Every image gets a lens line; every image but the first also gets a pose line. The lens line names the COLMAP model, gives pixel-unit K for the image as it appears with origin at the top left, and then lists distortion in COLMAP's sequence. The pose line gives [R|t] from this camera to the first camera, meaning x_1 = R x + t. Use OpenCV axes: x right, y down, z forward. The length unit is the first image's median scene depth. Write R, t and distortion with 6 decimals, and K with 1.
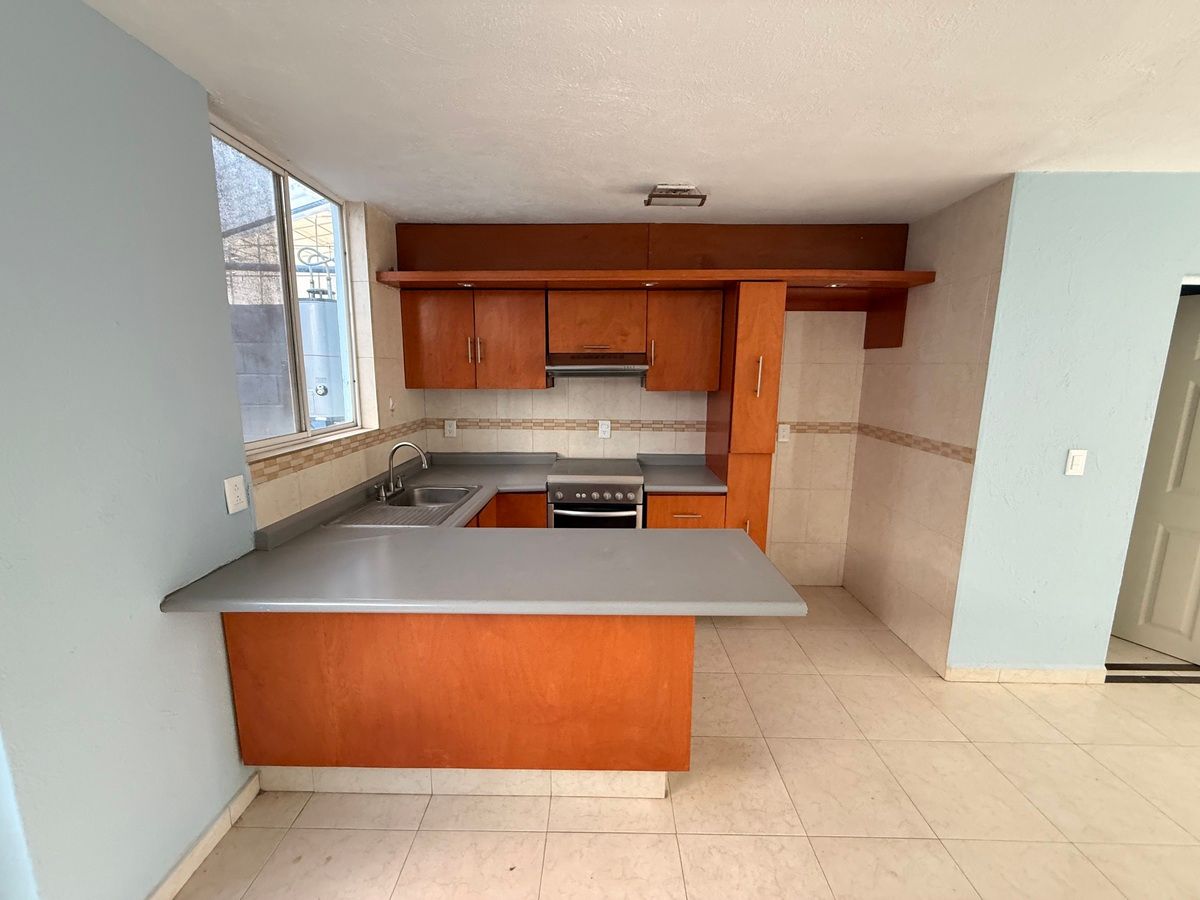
lens RADIAL K [[477.8, 0, 596.4], [0, 477.8, 448.1], [0, 0, 1]] dist [0.000924, -0.000180]
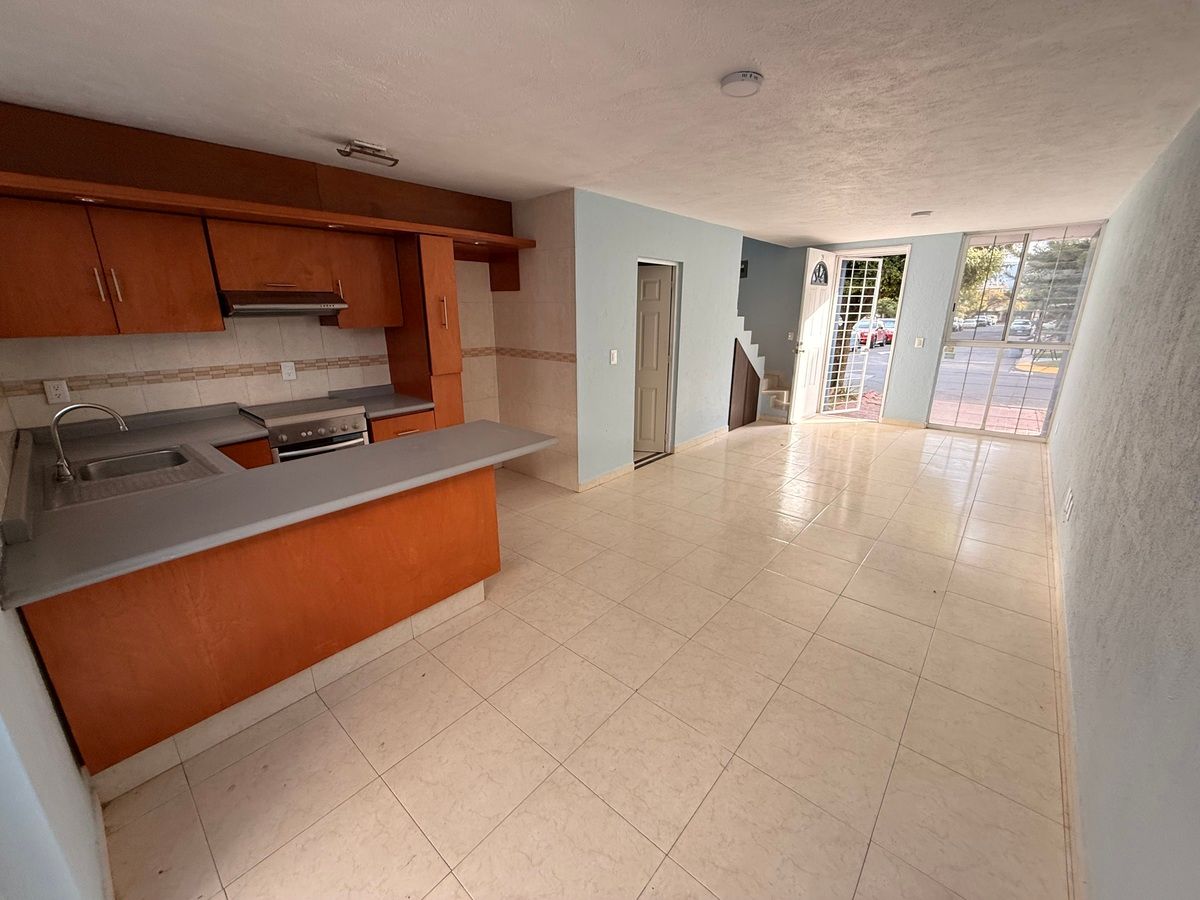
lens RADIAL K [[477.8, 0, 596.4], [0, 477.8, 448.1], [0, 0, 1]] dist [0.000924, -0.000180]
pose [[0.648974, -0.222058, 0.727683, -0.398867], [0.132492, 0.974829, 0.179315, 0.028080], [-0.749185, -0.019958, 0.662060, -0.159887]]
